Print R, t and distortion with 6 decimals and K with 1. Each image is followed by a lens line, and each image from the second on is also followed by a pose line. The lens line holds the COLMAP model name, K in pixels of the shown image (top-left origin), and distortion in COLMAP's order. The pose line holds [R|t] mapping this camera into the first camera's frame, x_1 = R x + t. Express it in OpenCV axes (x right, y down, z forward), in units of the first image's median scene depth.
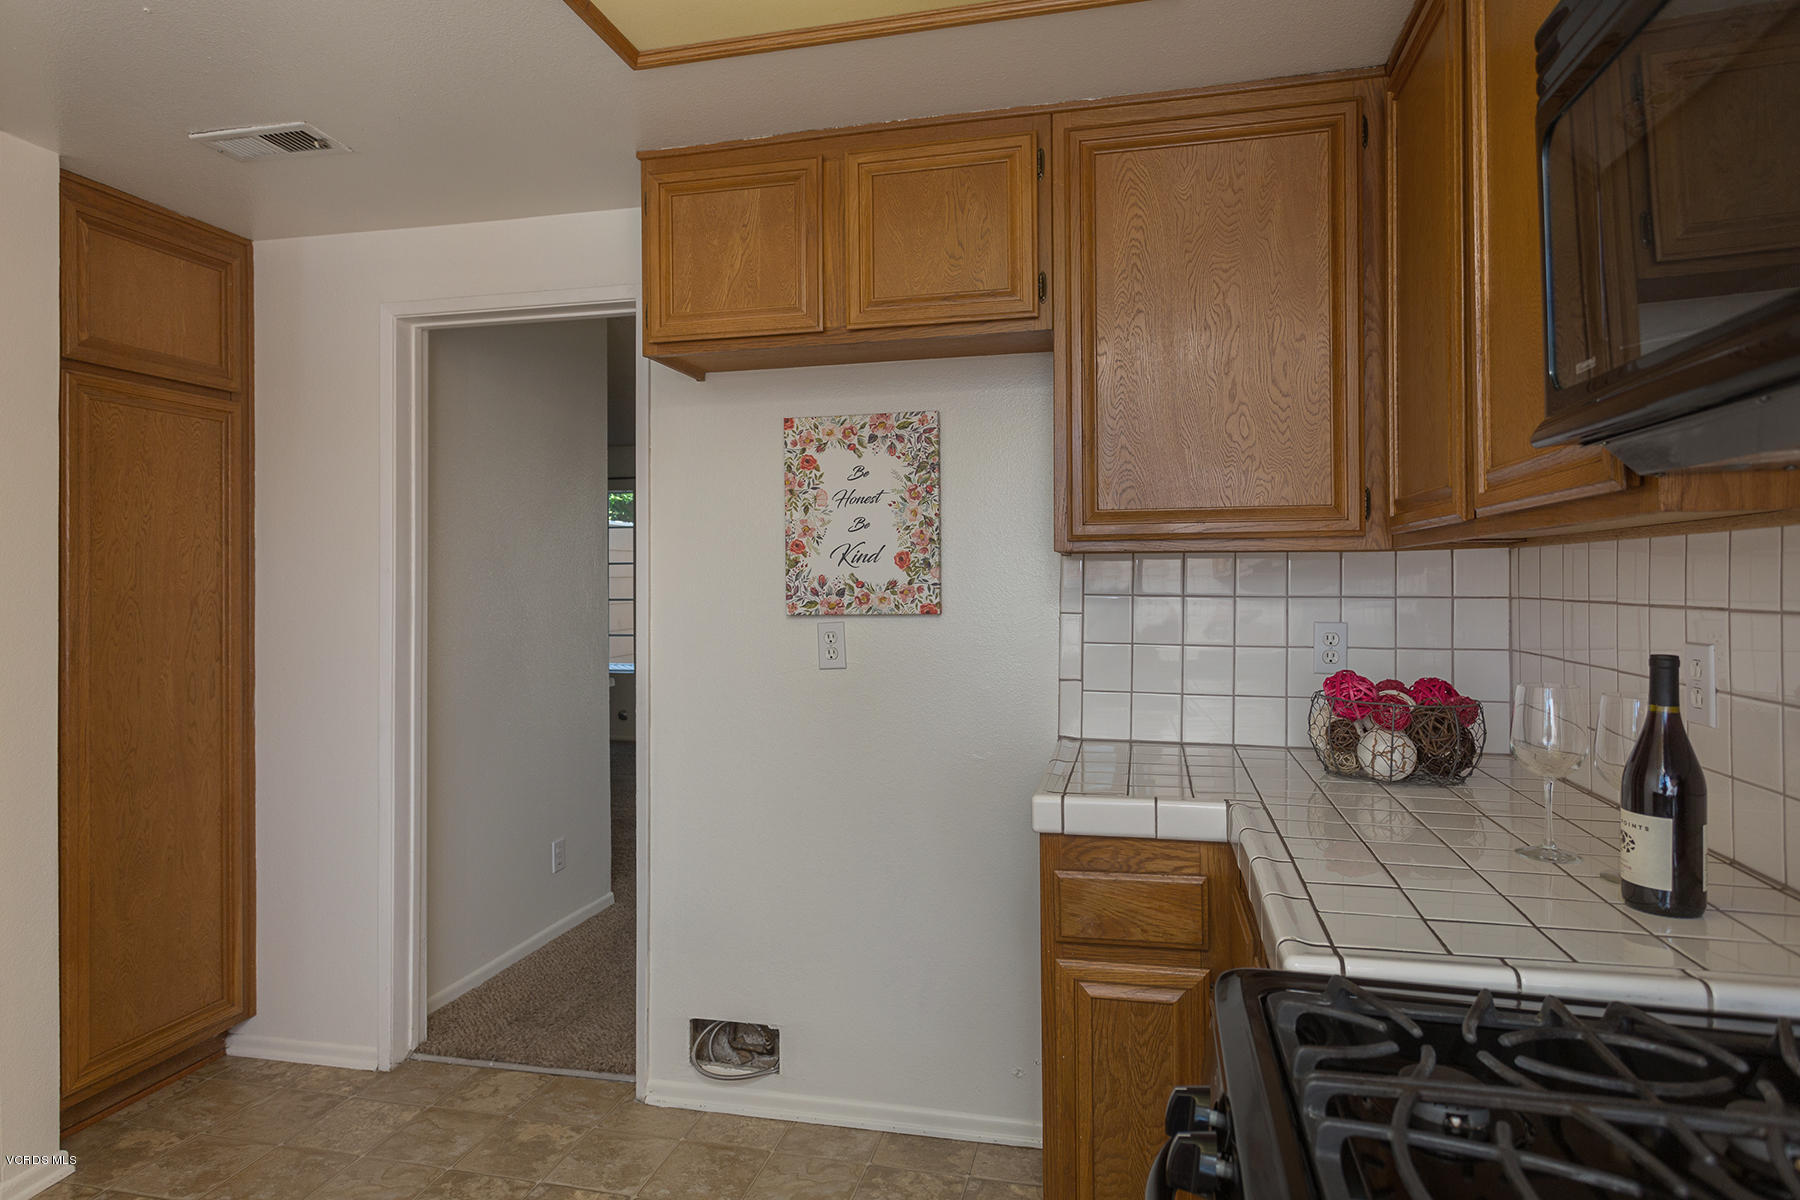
lens RADIAL K [[1006.6, 0, 904.5], [0, 1006.6, 574.6], [0, 0, 1]] dist [0.001279, 0.001387]
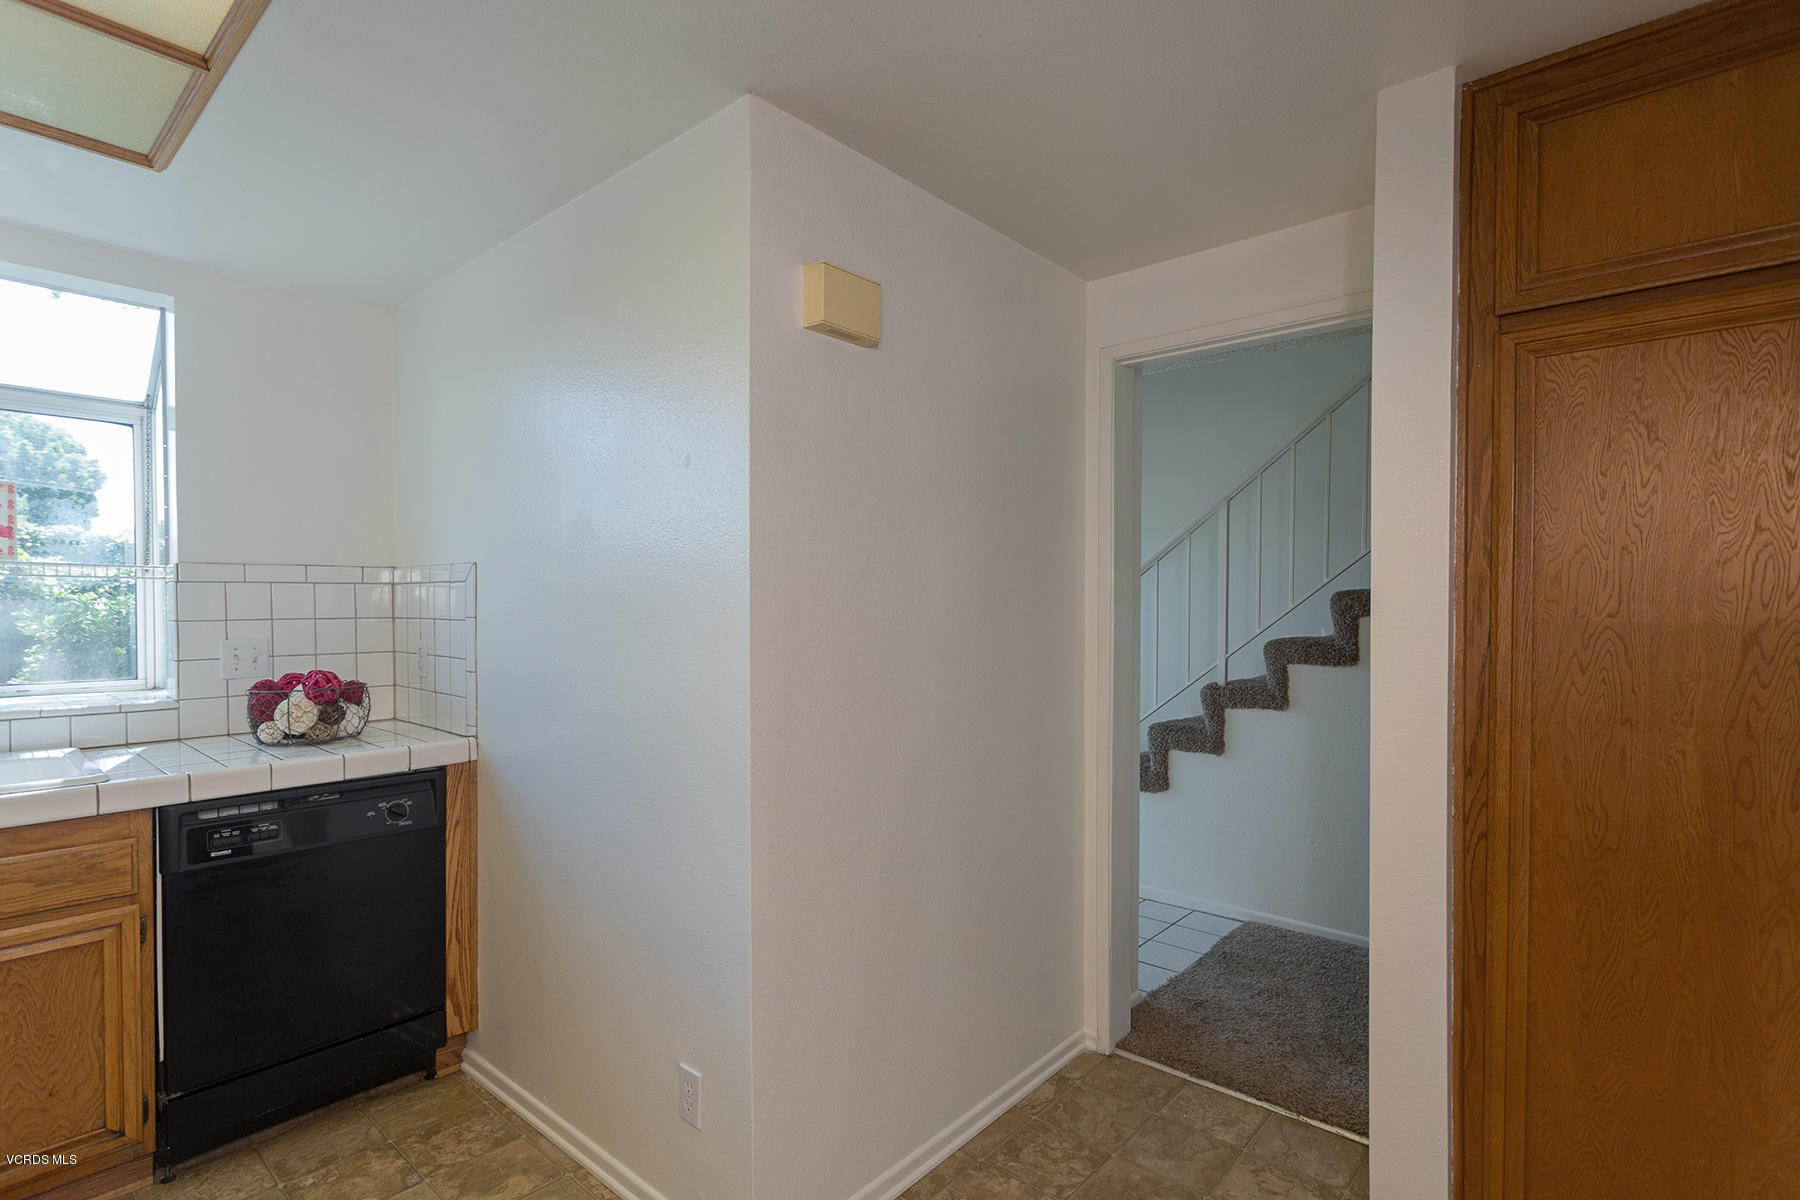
lens RADIAL K [[866.8, 0, 900.0], [0, 866.8, 600.0], [0, 0, 1]] dist [0.001803, 0.000690]
pose [[-0.462099, -0.000909, -0.886828, -0.021285], [0.006678, 0.999968, -0.004505, 0.003573], [0.886803, -0.008004, -0.462078, 0.843339]]
